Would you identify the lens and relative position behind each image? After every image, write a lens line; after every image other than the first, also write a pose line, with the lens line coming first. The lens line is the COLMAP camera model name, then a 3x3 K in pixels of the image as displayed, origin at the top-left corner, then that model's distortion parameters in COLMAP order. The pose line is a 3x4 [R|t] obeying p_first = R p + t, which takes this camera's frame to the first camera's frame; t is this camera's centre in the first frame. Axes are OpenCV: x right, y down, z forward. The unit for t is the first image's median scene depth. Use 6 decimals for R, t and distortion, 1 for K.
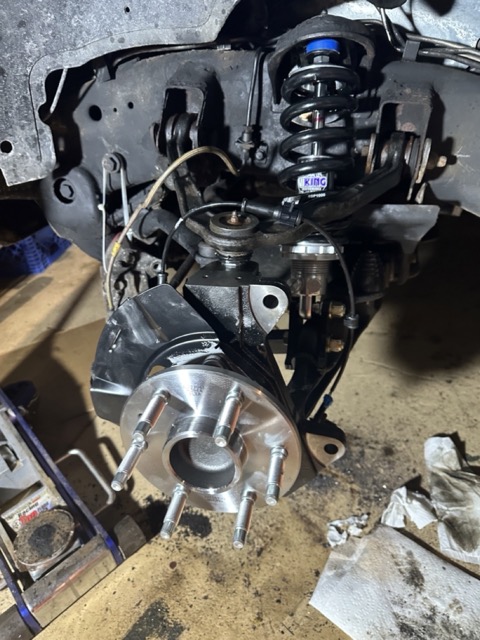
lens RADIAL K [[449.8, 0, 240.0], [0, 449.8, 320.0], [0, 0, 1]] dist [-0.029393, -0.009165]
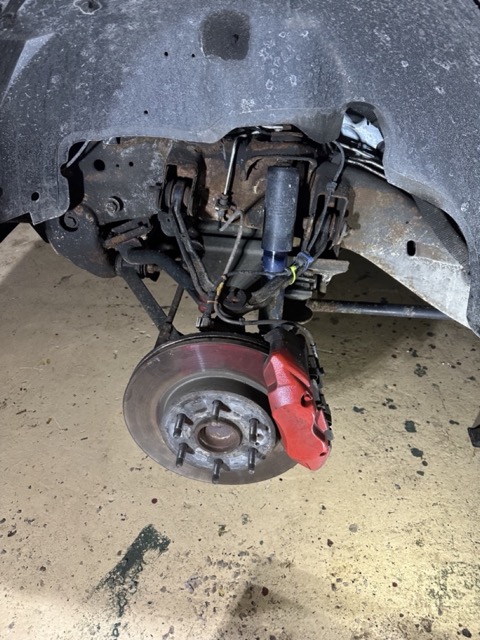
lens RADIAL K [[444.7, 0, 240.0], [0, 444.7, 320.0], [0, 0, 1]] dist [-0.024426, -0.001086]
pose [[0.974327, -0.012501, 0.224791, -0.226594], [-0.011196, 0.994532, 0.103833, -0.163760], [-0.224860, -0.103685, 0.968859, -0.362641]]
